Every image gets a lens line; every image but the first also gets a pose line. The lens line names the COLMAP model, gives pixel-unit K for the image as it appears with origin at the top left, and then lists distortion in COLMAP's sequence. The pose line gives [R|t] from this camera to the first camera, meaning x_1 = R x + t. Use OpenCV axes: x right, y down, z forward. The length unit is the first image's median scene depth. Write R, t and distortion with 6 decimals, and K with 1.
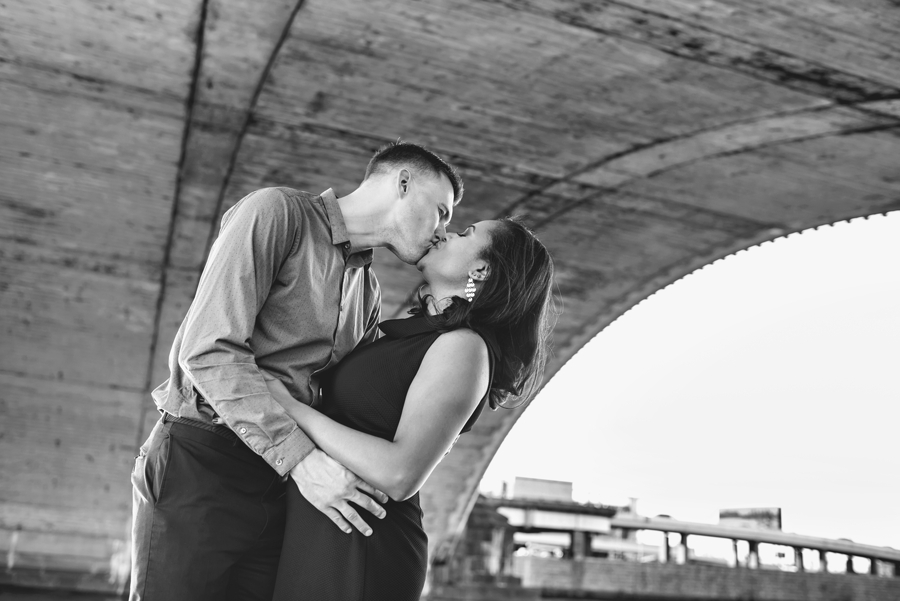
lens RADIAL K [[911.7, 0, 445.4], [0, 911.7, 302.9], [0, 0, 1]] dist [-0.097636, 0.108346]
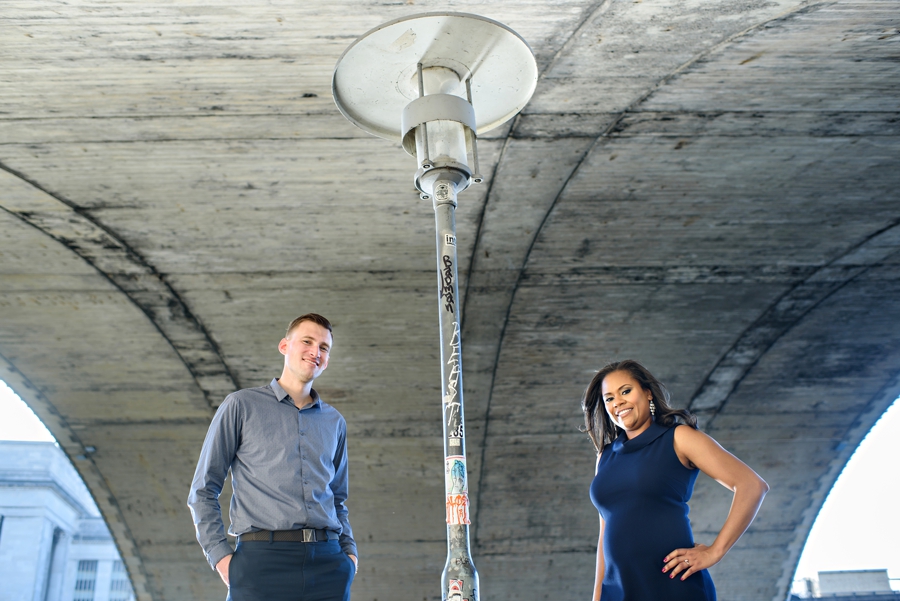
lens RADIAL K [[911.7, 0, 445.4], [0, 911.7, 302.9], [0, 0, 1]] dist [-0.097636, 0.108346]
pose [[0.947831, -0.210574, -0.239323, -0.047925], [0.176181, 0.971720, -0.157229, -0.012682], [0.265663, 0.106862, 0.958125, -0.089399]]
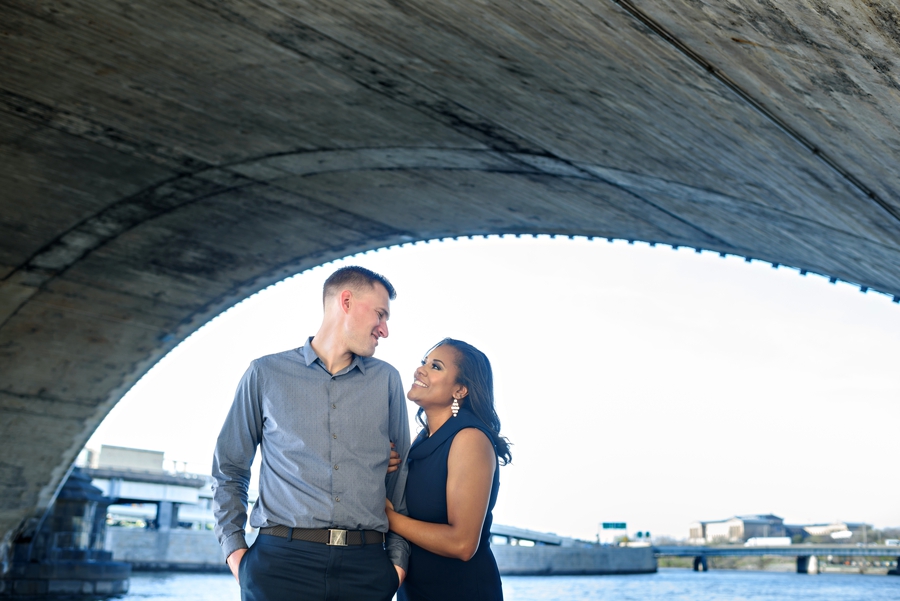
lens RADIAL K [[911.7, 0, 445.4], [0, 911.7, 302.9], [0, 0, 1]] dist [-0.097636, 0.108346]
pose [[0.901524, 0.076311, 0.425947, -0.067360], [-0.090573, 0.995801, 0.013297, -0.023764], [-0.423144, -0.050567, 0.904650, -0.030181]]
